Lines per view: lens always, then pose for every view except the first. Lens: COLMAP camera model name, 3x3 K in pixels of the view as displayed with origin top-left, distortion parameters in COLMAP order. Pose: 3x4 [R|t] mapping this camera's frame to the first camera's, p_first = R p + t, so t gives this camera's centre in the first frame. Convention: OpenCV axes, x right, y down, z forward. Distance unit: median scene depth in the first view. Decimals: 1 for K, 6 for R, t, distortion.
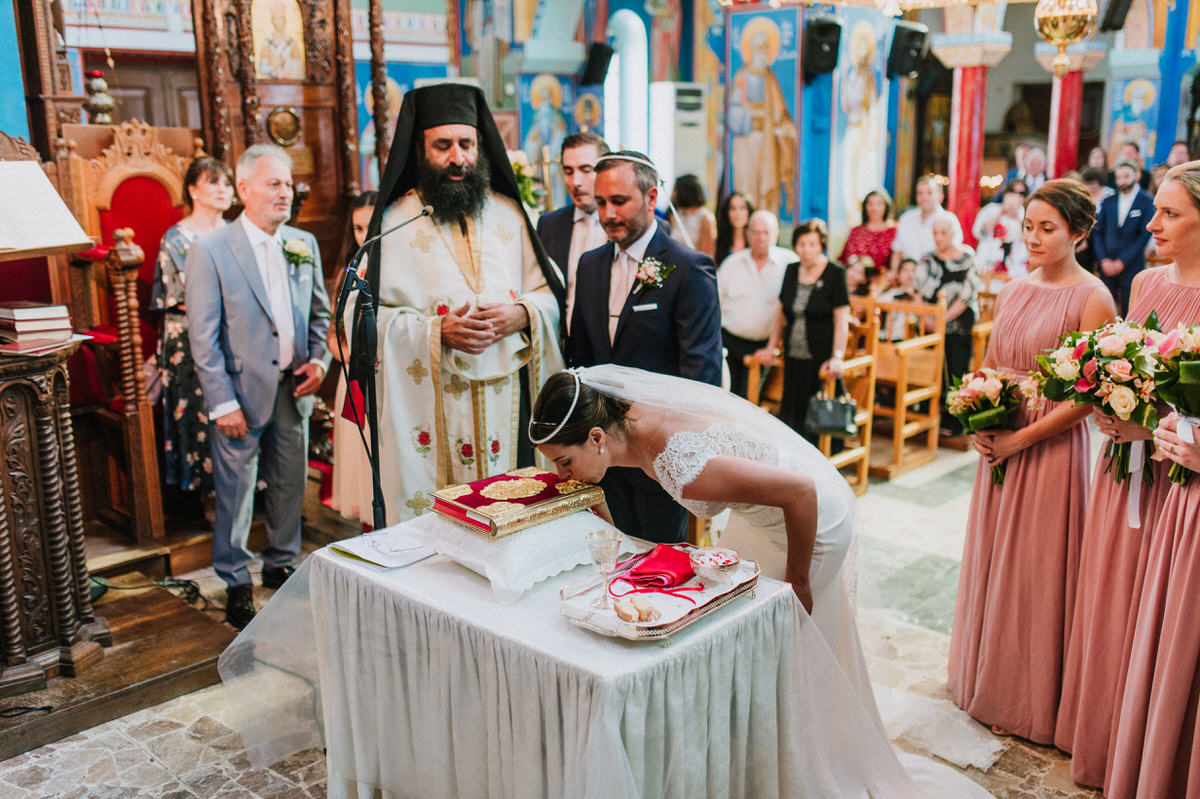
lens RADIAL K [[1180.5, 0, 591.4], [0, 1180.5, 405.9], [0, 0, 1]] dist [-0.034780, 0.000000]
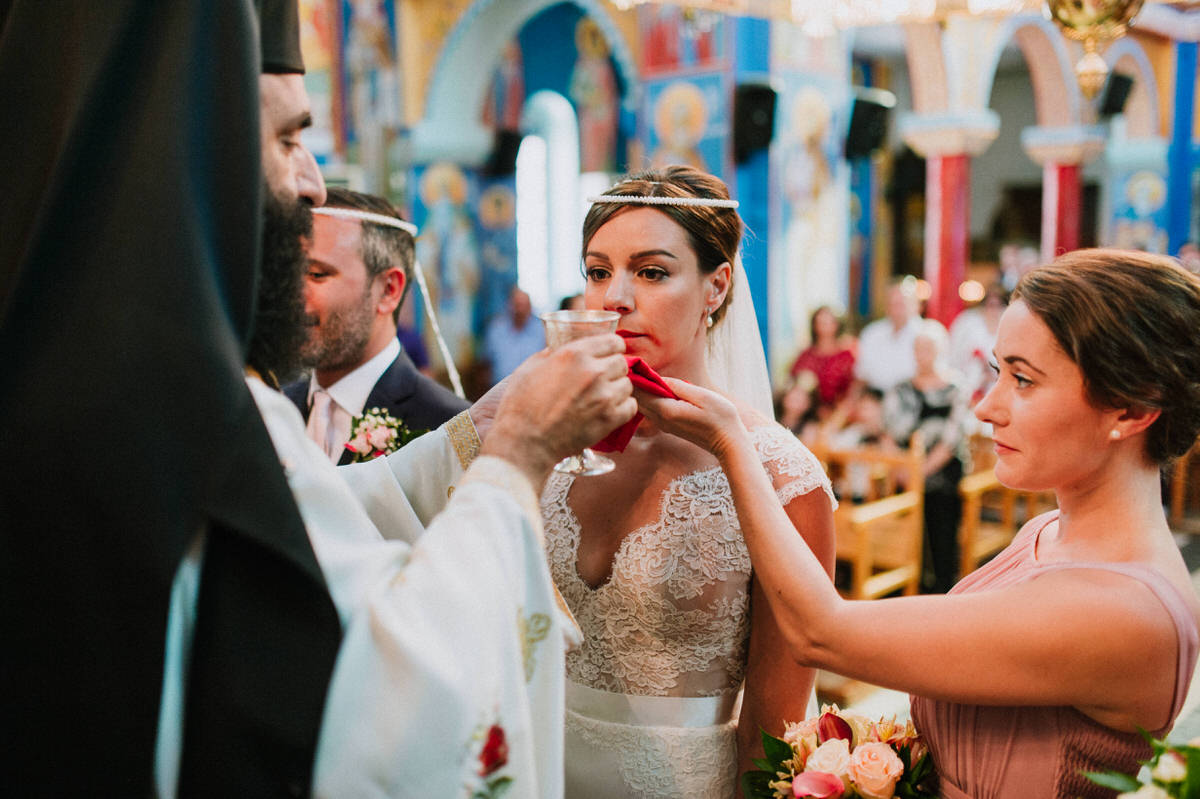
lens RADIAL K [[1180.5, 0, 606.9], [0, 1180.5, 391.0], [0, 0, 1]] dist [-0.034780, 0.000000]
pose [[0.999851, -0.002789, 0.017058, 0.074149], [0.004639, 0.993993, -0.109349, -0.035803], [-0.016651, 0.109411, 0.993857, 0.217552]]
